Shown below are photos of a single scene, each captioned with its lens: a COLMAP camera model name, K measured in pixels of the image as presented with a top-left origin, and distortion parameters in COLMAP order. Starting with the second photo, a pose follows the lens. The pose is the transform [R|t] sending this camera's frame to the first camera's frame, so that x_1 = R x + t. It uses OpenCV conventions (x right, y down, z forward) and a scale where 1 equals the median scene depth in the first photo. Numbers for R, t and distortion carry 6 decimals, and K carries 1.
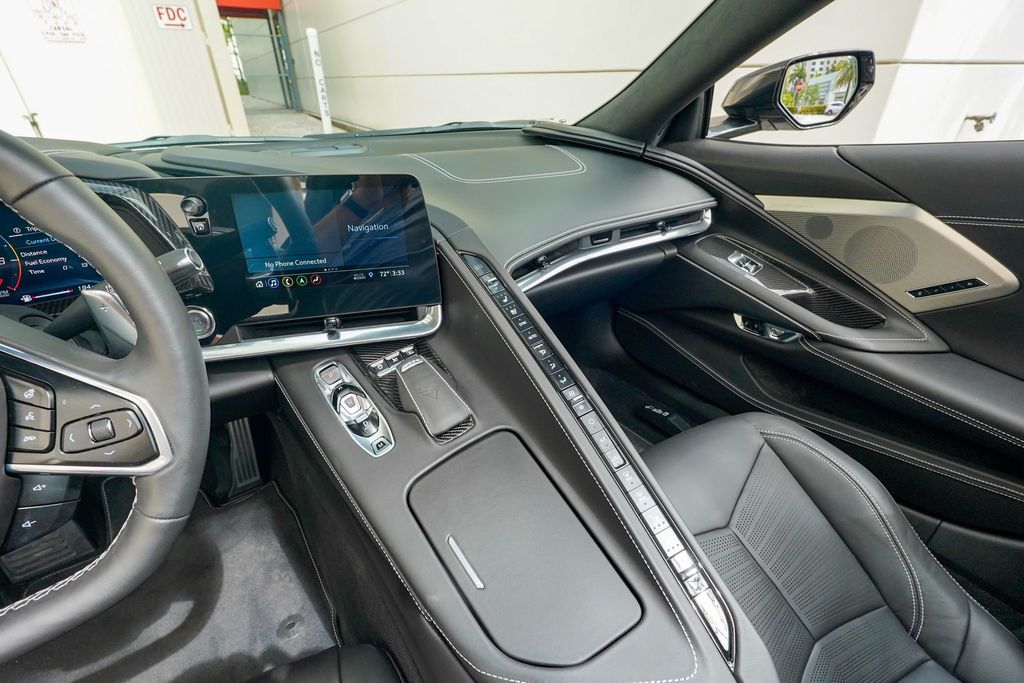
lens RADIAL K [[470.2, 0, 510.9], [0, 470.2, 348.1], [0, 0, 1]] dist [-0.019311, 0.010194]
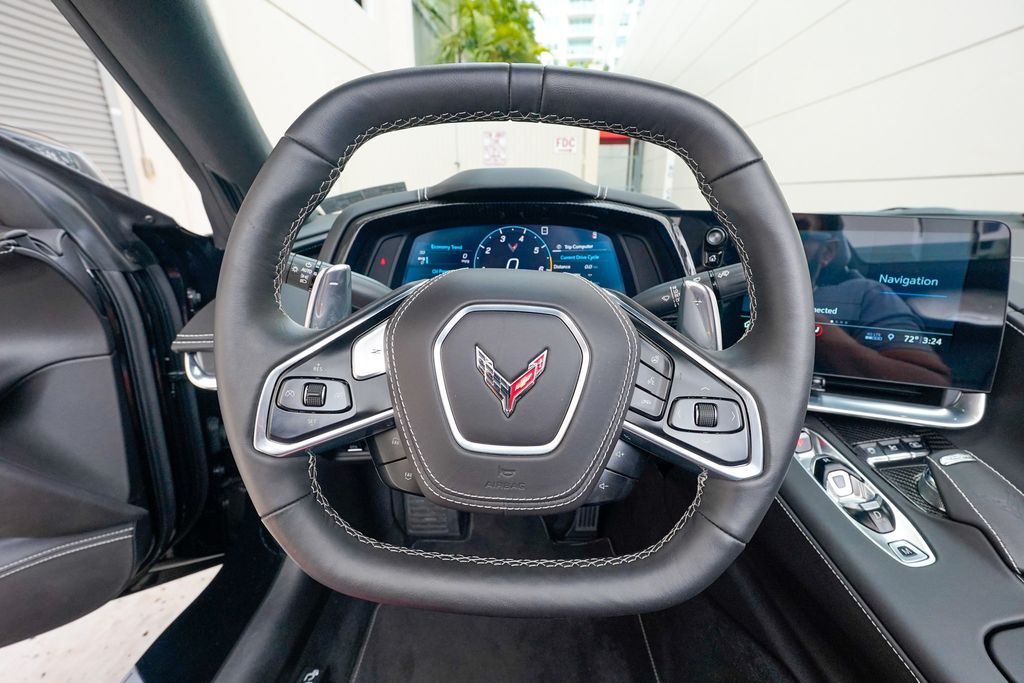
lens RADIAL K [[470.2, 0, 510.9], [0, 470.2, 348.1], [0, 0, 1]] dist [-0.019311, 0.010194]
pose [[0.812431, 0.185354, -0.552810, -0.241655], [-0.293438, 0.949281, -0.112959, 0.093297], [0.503835, 0.253987, 0.825616, 0.000131]]
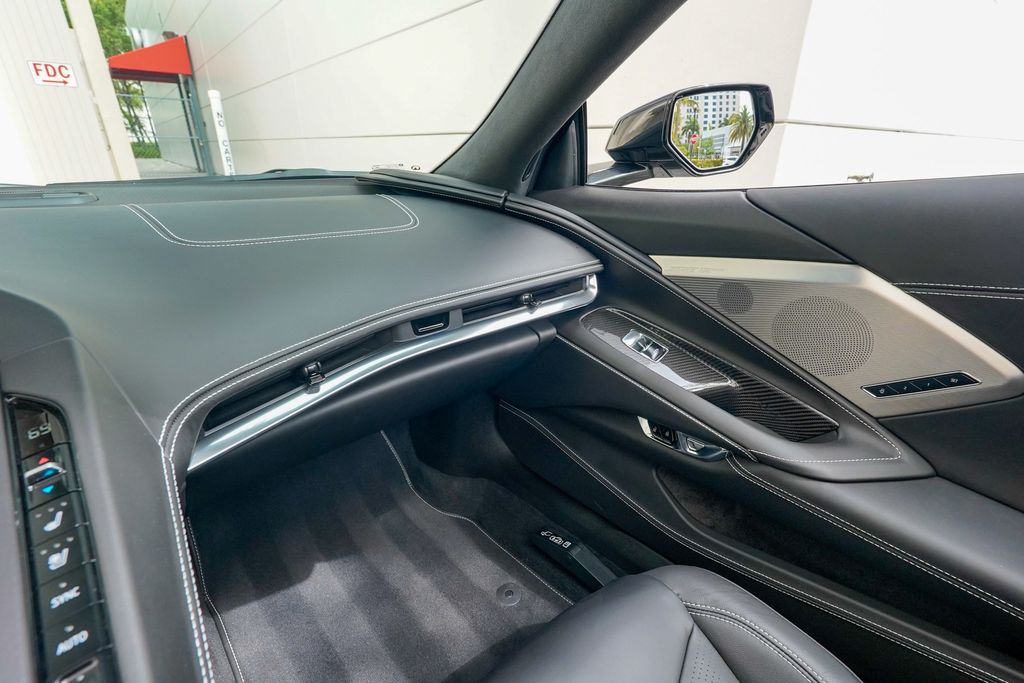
lens RADIAL K [[470.2, 0, 510.9], [0, 470.2, 348.1], [0, 0, 1]] dist [-0.019311, 0.010194]
pose [[0.989977, -0.042939, 0.134541, 0.198020], [0.058497, 0.991768, -0.113906, -0.109309], [-0.128542, 0.120634, 0.984340, 0.312348]]
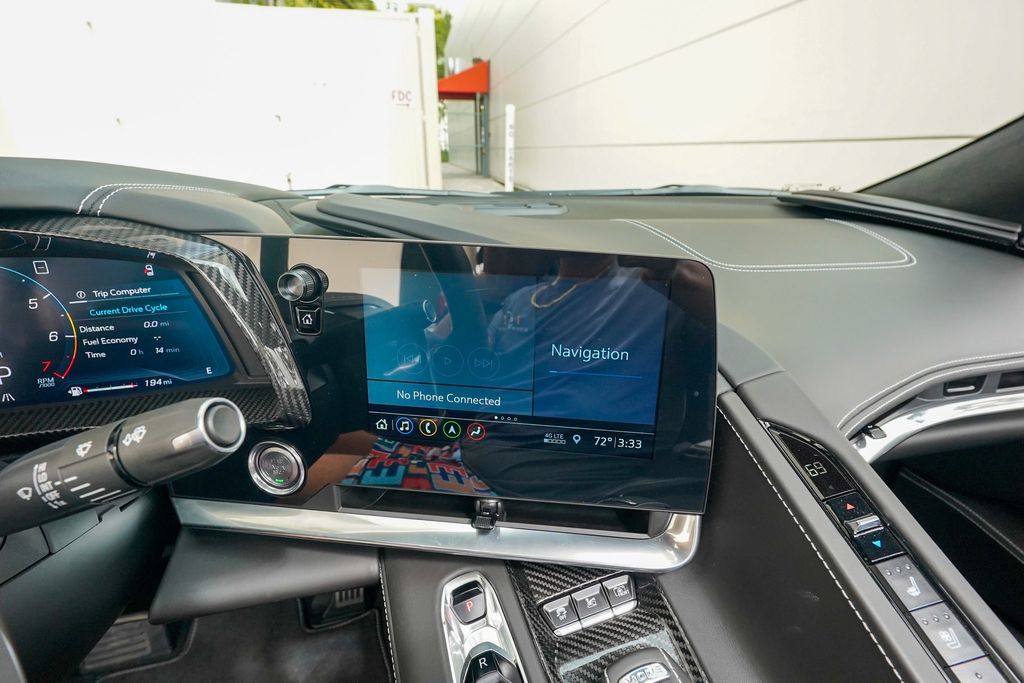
lens RADIAL K [[470.2, 0, 510.9], [0, 470.2, 348.1], [0, 0, 1]] dist [-0.019311, 0.010194]
pose [[0.944140, 0.137356, -0.299555, -0.142271], [-0.174239, 0.979615, -0.099980, -0.119744], [0.279716, 0.146589, 0.948826, 0.299543]]
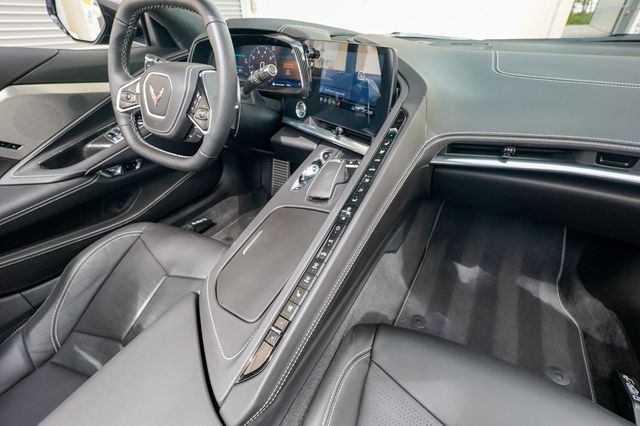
lens RADIAL K [[293.9, 0, 319.3], [0, 293.9, 217.1], [0, 0, 1]] dist [-0.019311, 0.010194]
pose [[0.416015, 0.507202, -0.754770, 0.400533], [-0.436921, 0.839408, 0.323255, -0.069345], [0.797516, 0.195295, 0.570814, 0.229329]]
